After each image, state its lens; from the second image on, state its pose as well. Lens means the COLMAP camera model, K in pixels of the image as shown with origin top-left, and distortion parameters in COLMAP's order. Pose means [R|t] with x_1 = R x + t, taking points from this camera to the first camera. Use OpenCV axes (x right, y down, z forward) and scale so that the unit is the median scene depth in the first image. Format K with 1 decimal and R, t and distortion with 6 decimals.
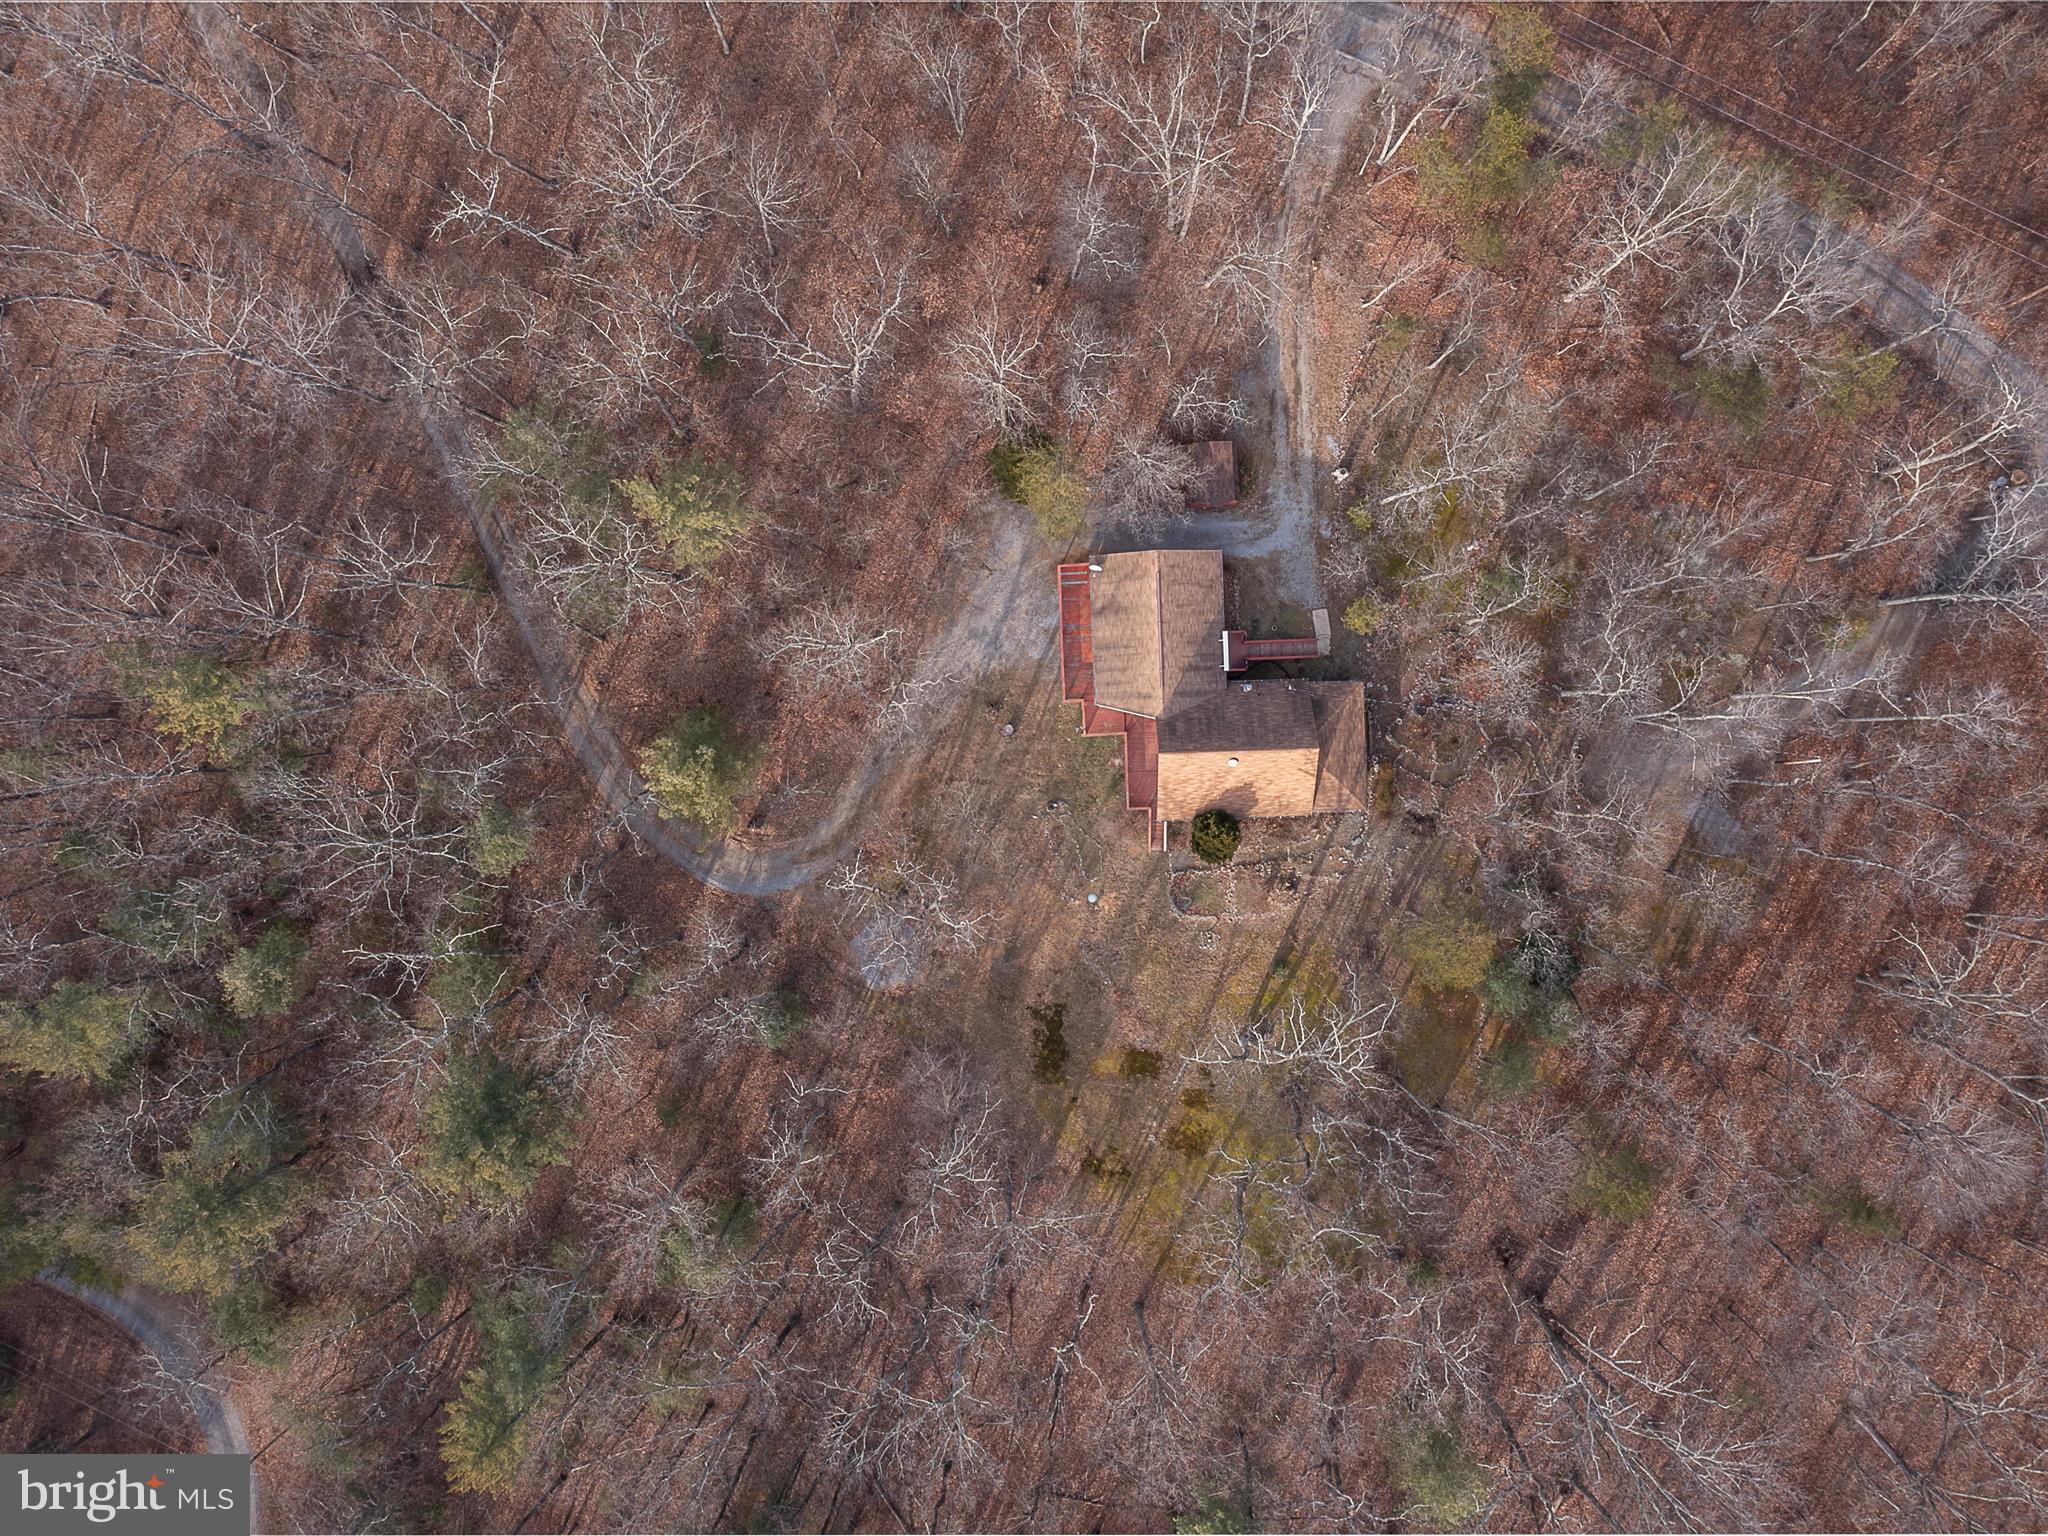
lens RADIAL K [[1672.7, 0, 1024.0], [0, 1672.7, 768.0], [0, 0, 1]] dist [0.000894, -0.003312]
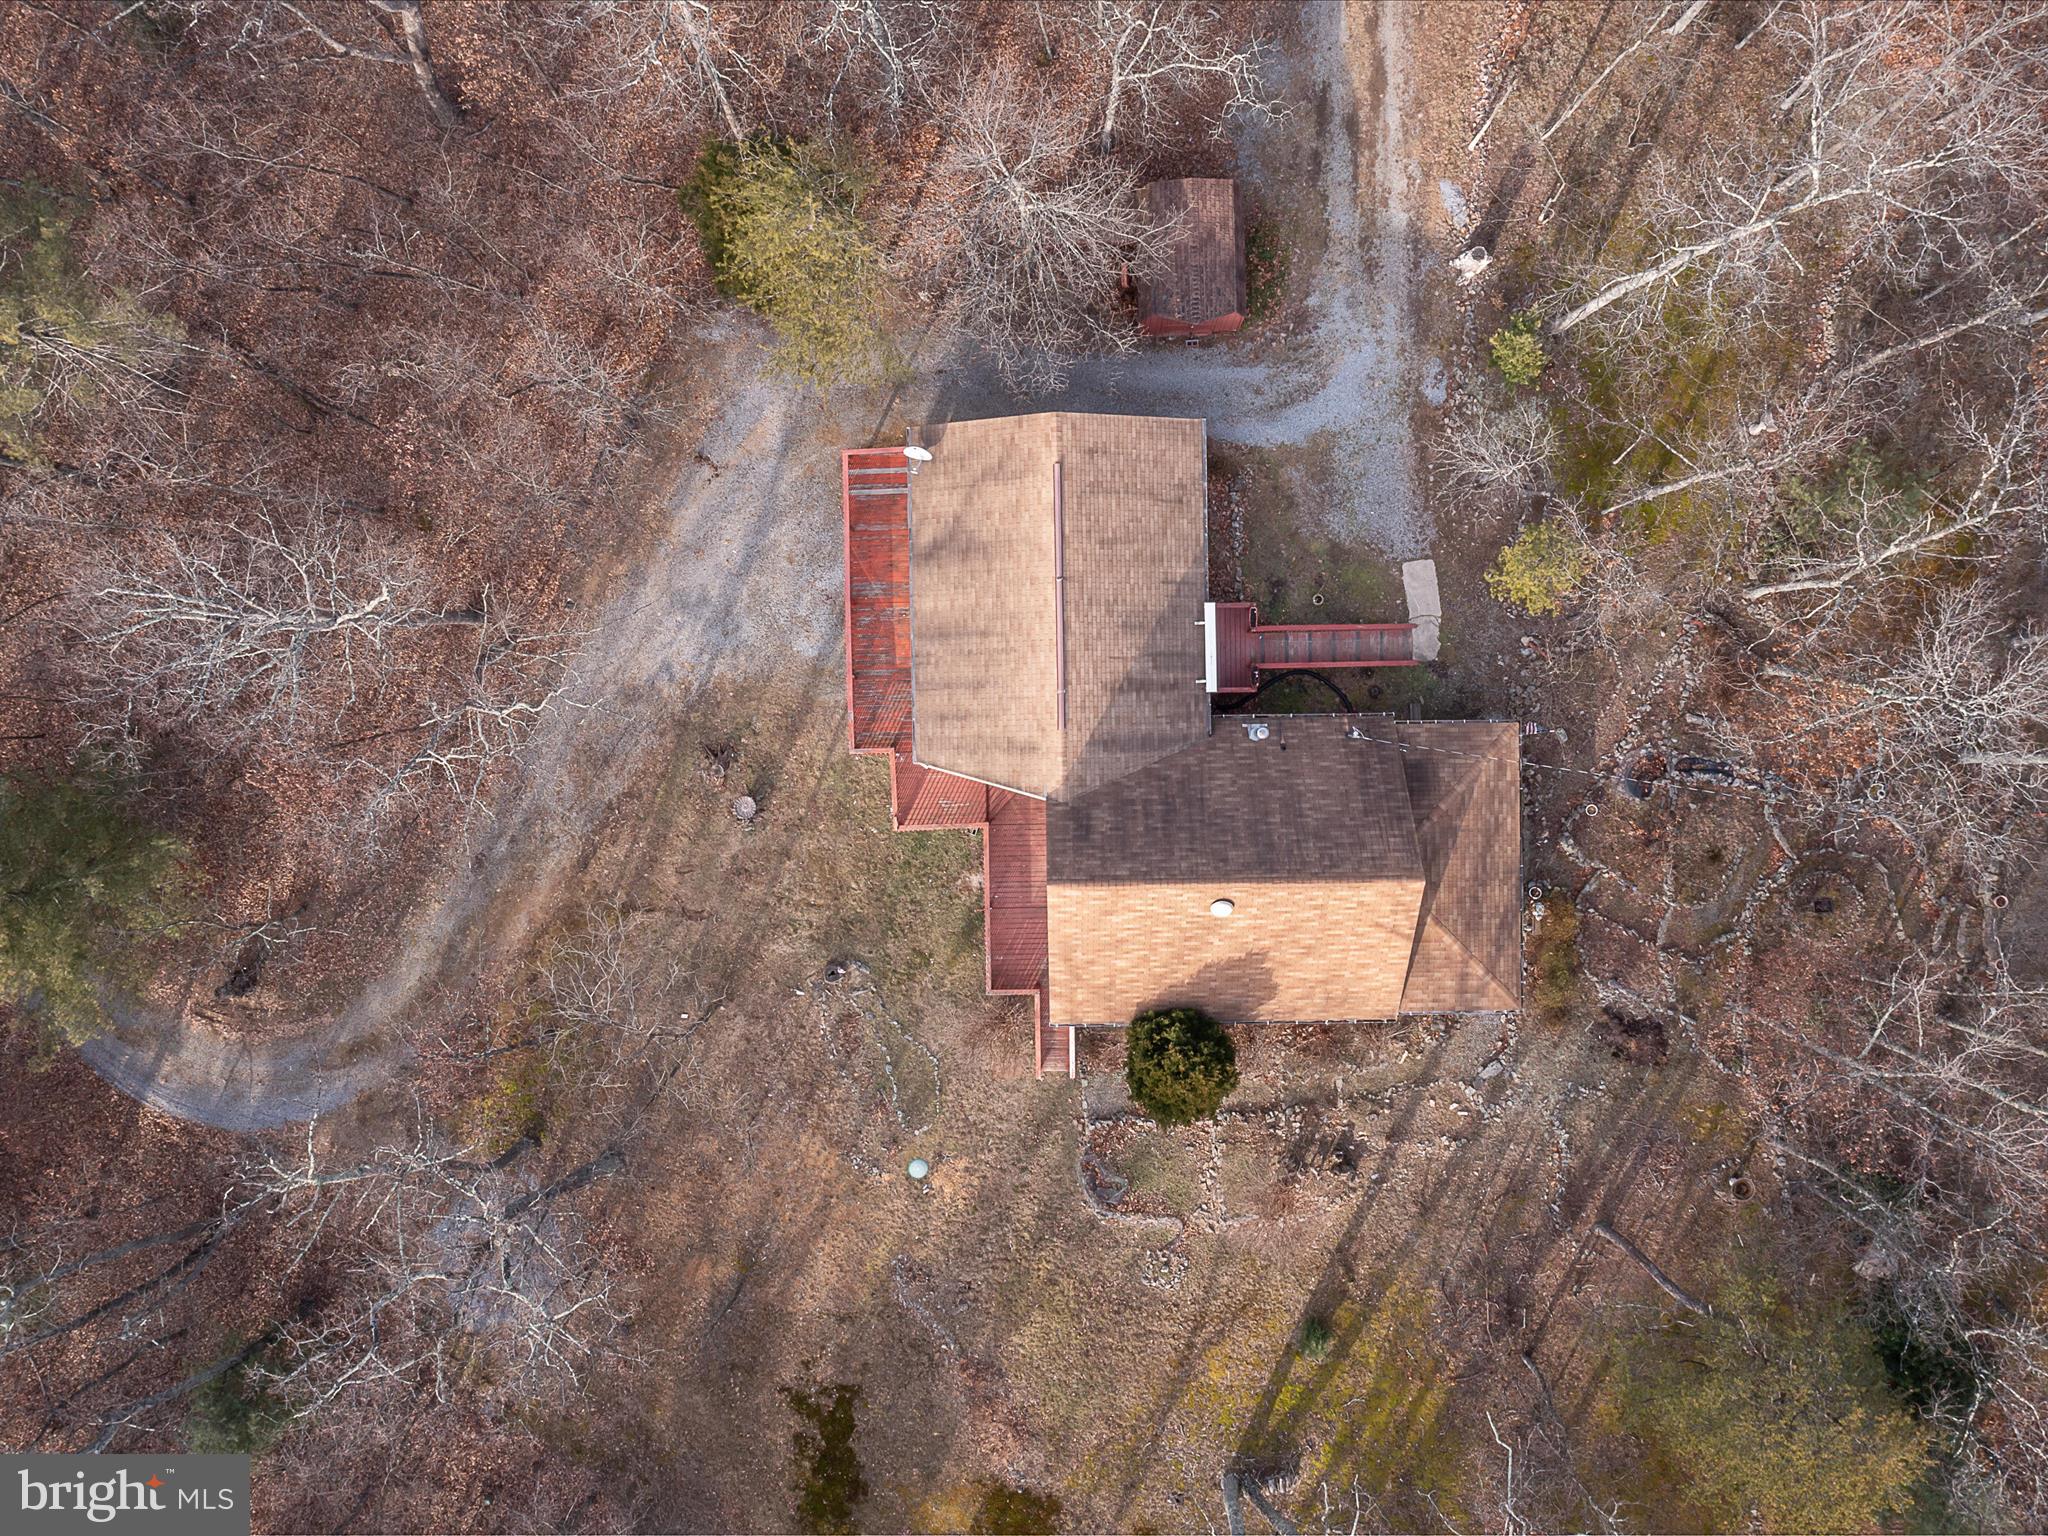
lens RADIAL K [[1672.7, 0, 1024.0], [0, 1672.7, 768.0], [0, 0, 1]] dist [0.000894, -0.003312]
pose [[0.999832, 0.018056, 0.003182, 0.068625], [-0.018063, 0.999834, 0.002172, -0.037153], [-0.003142, -0.002229, 0.999993, 0.543168]]
